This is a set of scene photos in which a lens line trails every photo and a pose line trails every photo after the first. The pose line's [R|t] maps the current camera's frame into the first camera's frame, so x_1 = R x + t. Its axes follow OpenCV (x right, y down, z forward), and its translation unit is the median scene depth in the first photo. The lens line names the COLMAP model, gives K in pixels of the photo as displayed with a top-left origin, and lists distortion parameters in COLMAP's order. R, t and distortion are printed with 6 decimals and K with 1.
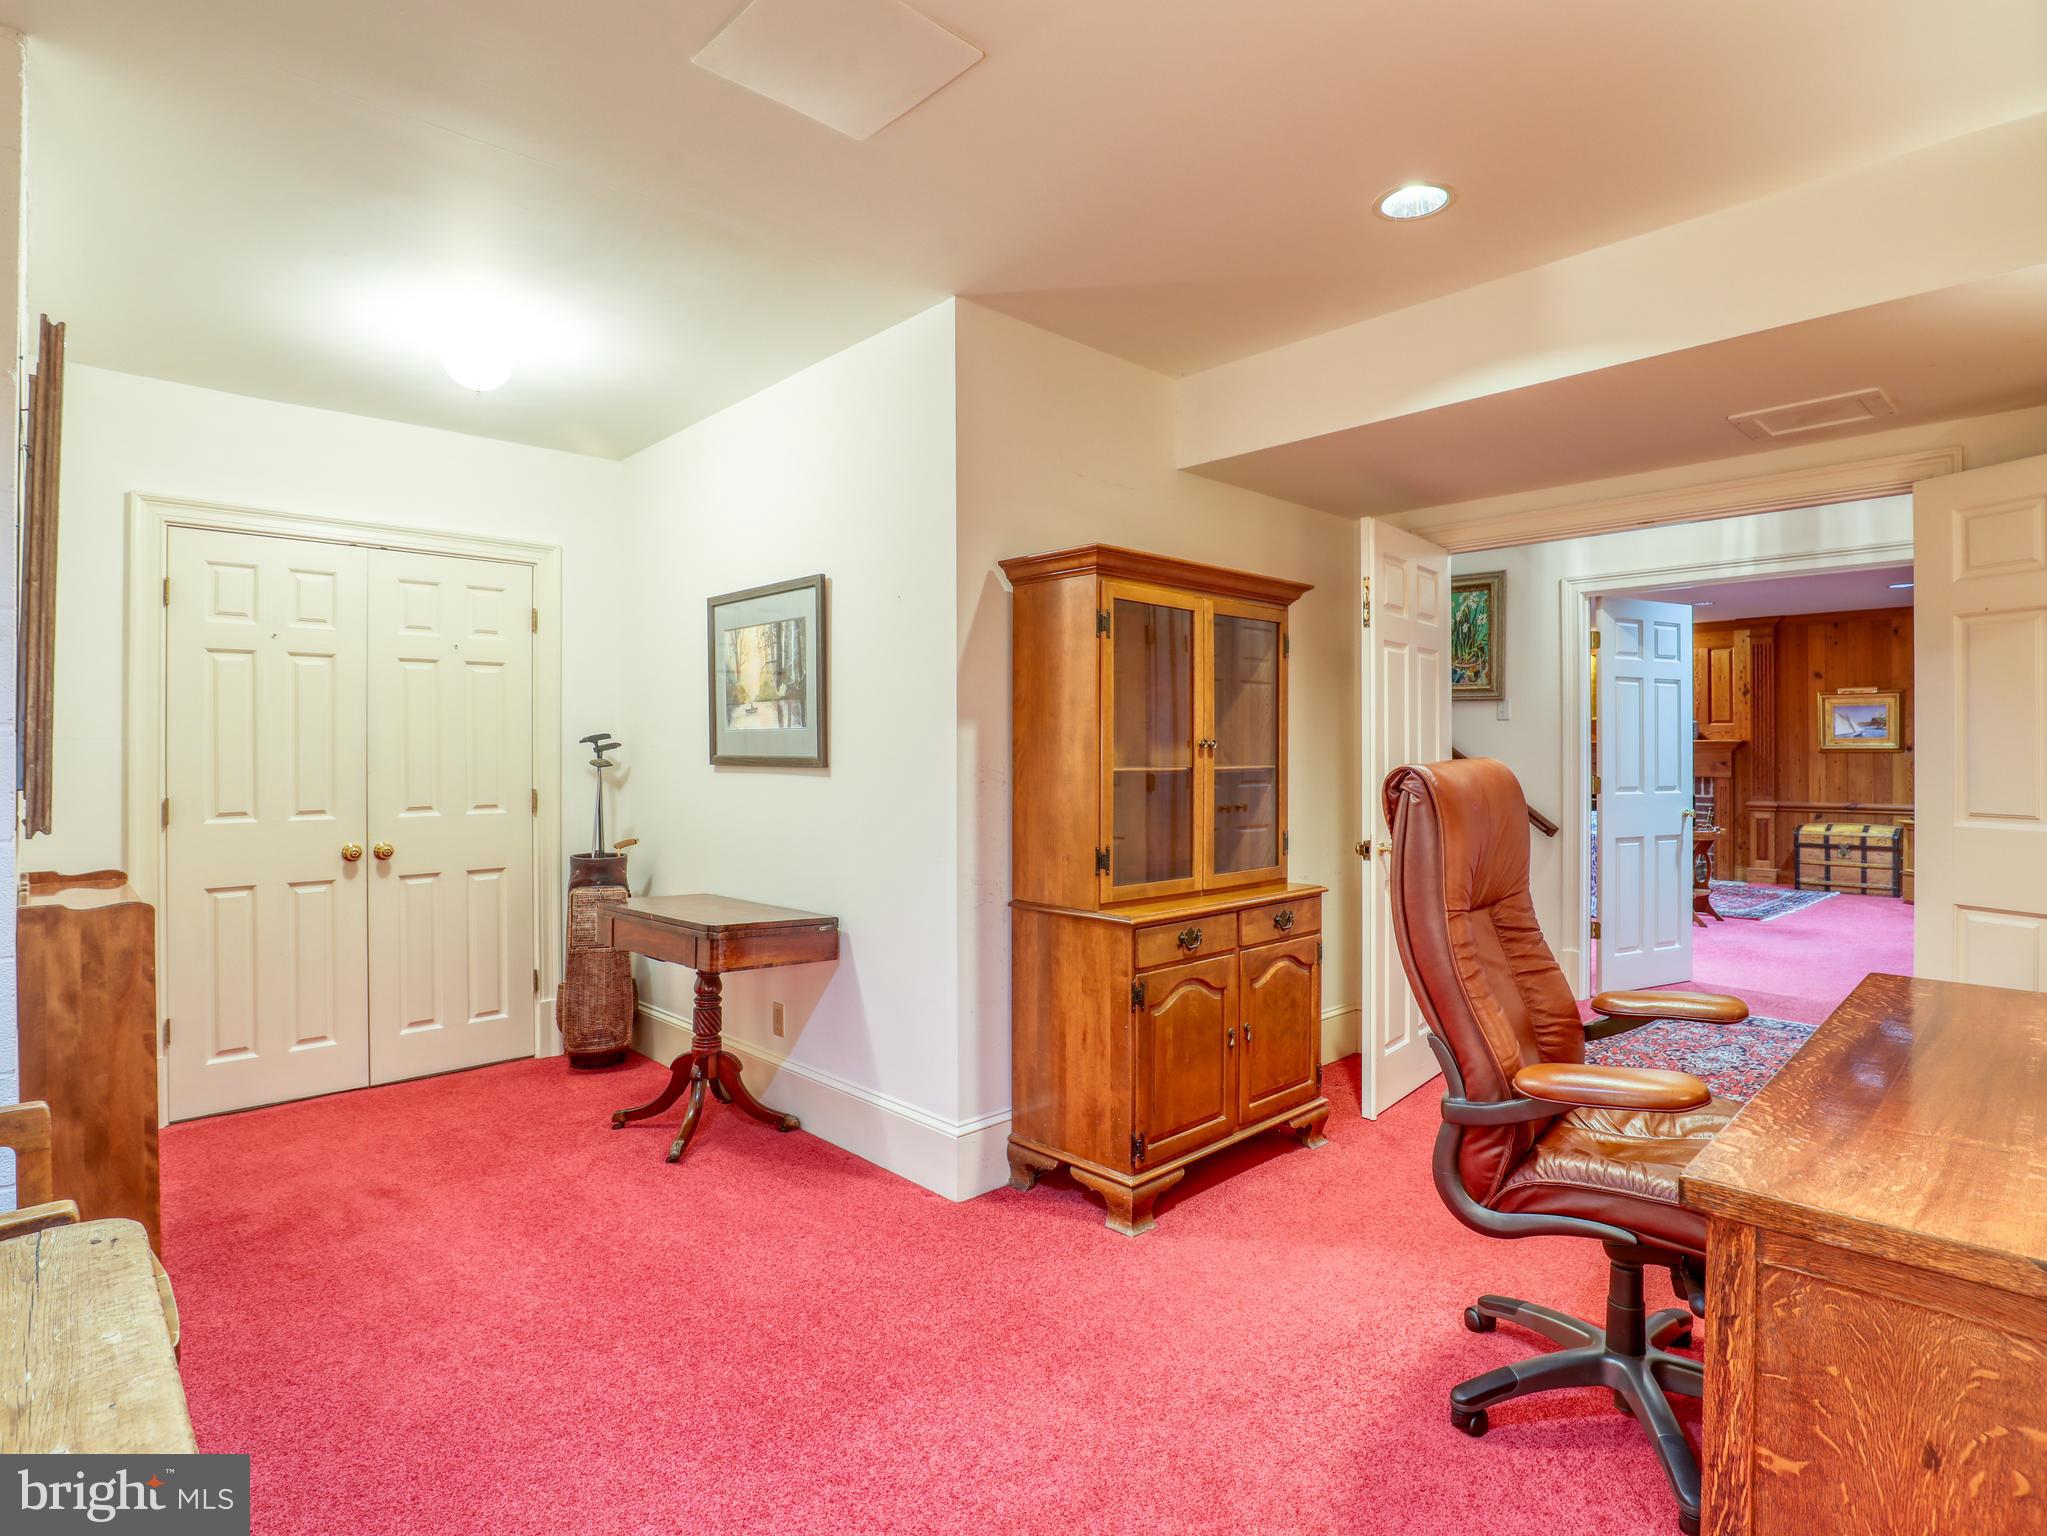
lens RADIAL K [[1077.0, 0, 1023.3], [0, 1077.0, 756.8], [0, 0, 1]] dist [-0.031855, 0.001943]
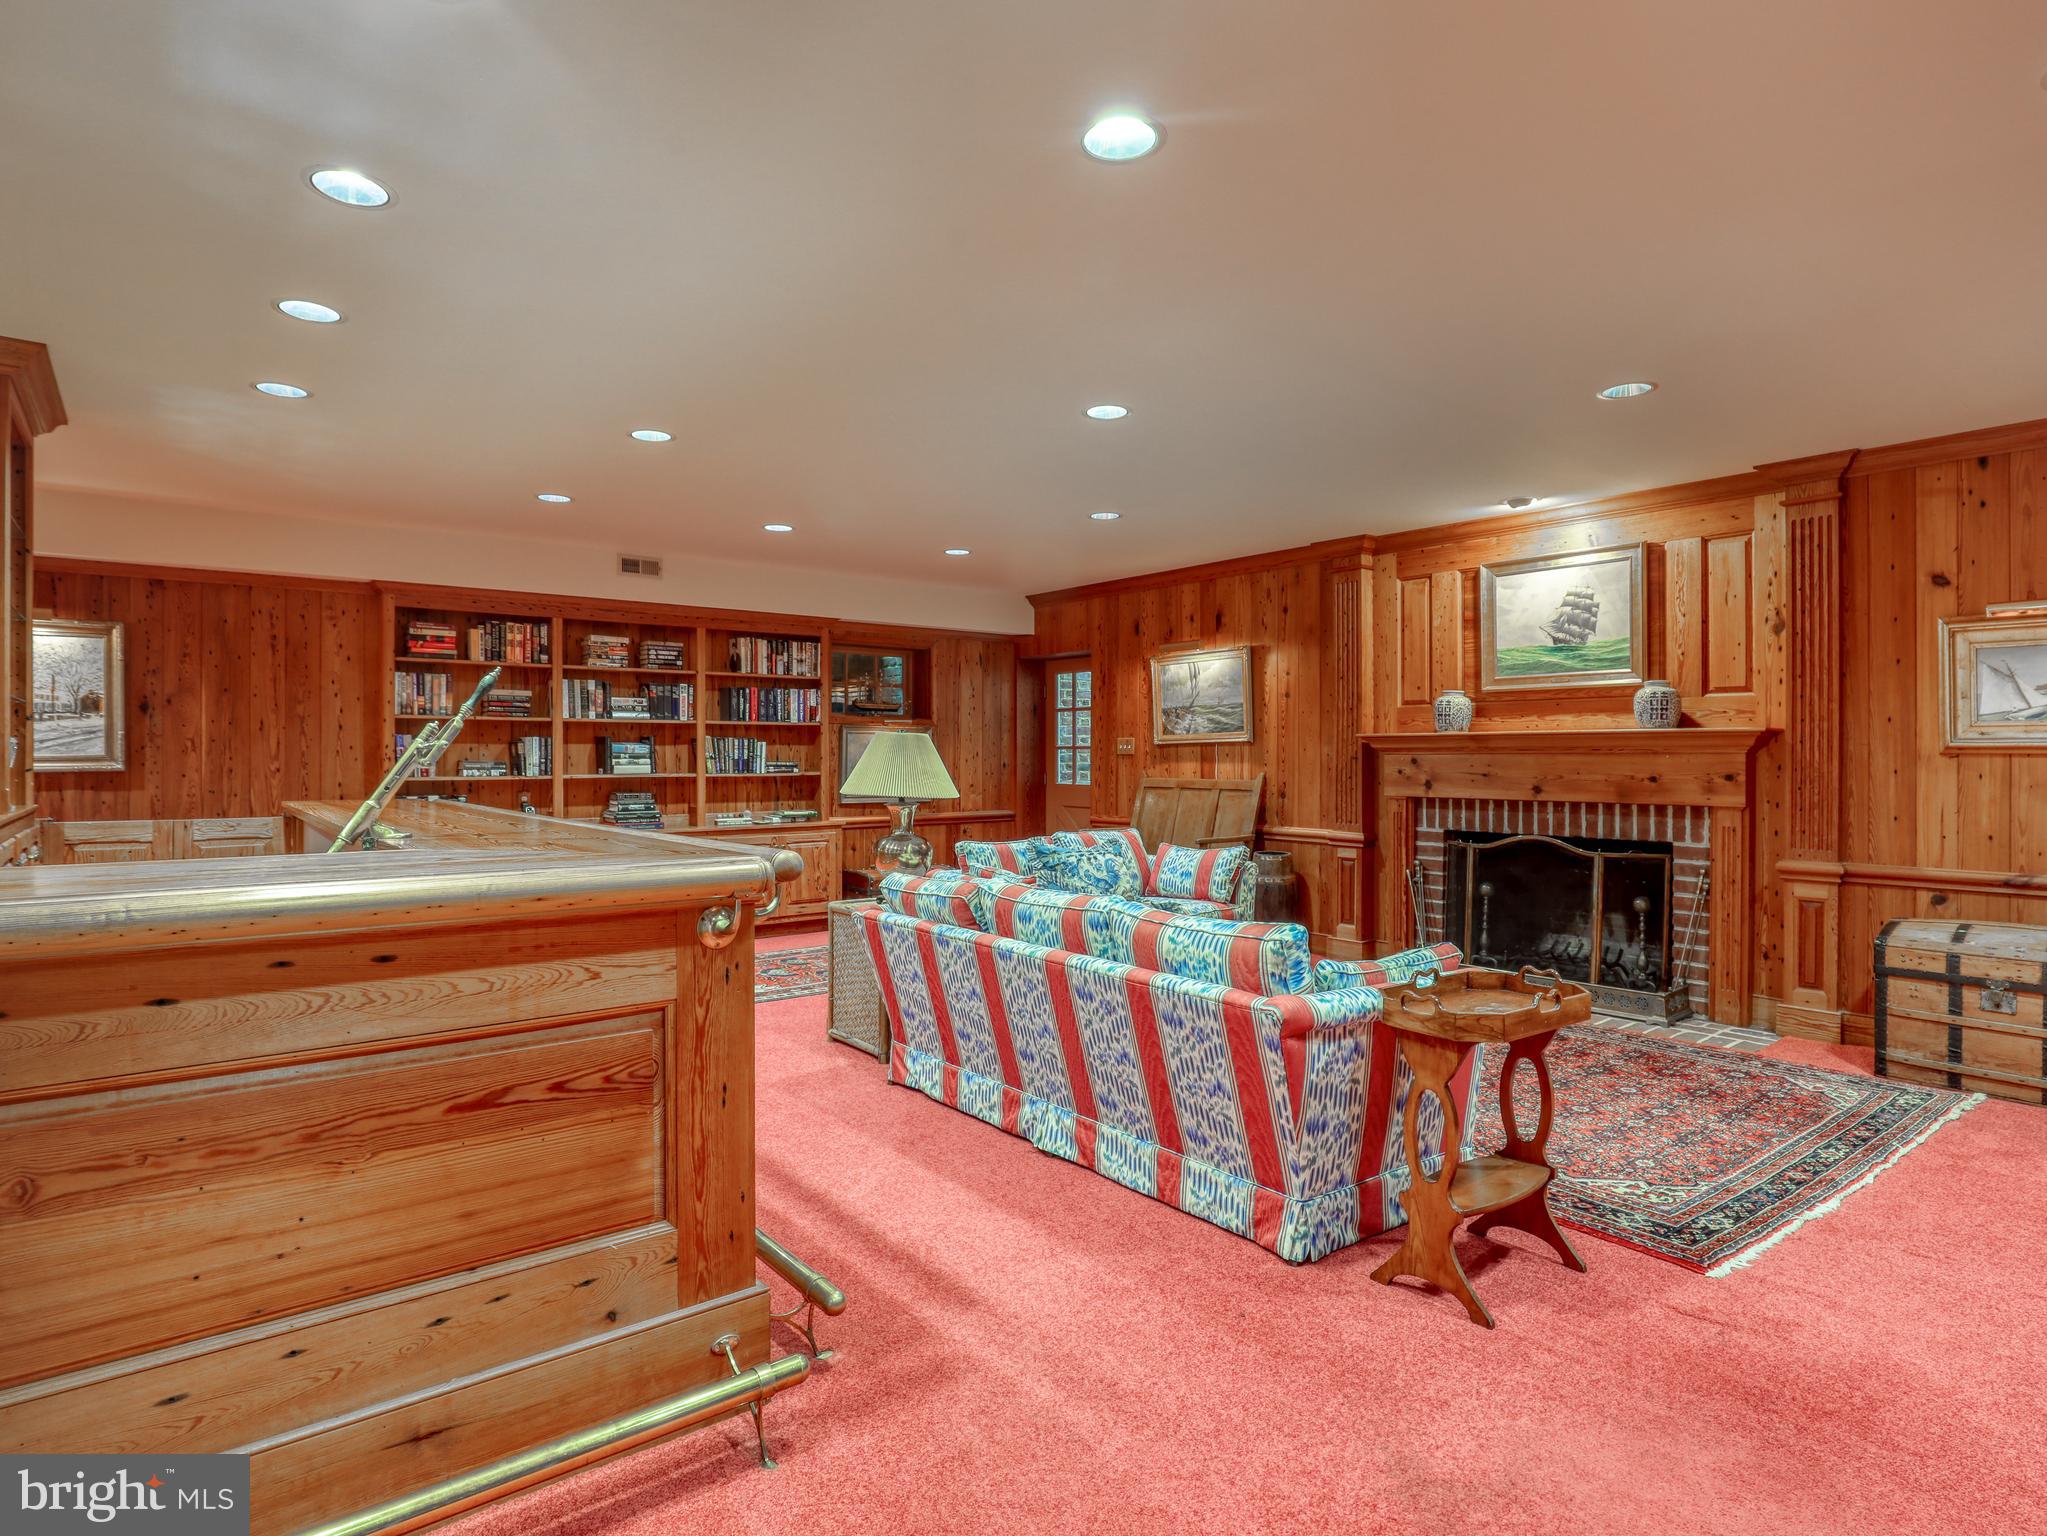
lens RADIAL K [[1077.0, 0, 1022.2], [0, 1077.0, 768.6], [0, 0, 1]] dist [-0.031855, 0.001943]
pose [[0.995184, 0.001750, -0.098005, 0.408653], [-0.001243, 0.999986, 0.005229, 0.000201], [0.098013, -0.005082, 0.995172, 0.519871]]
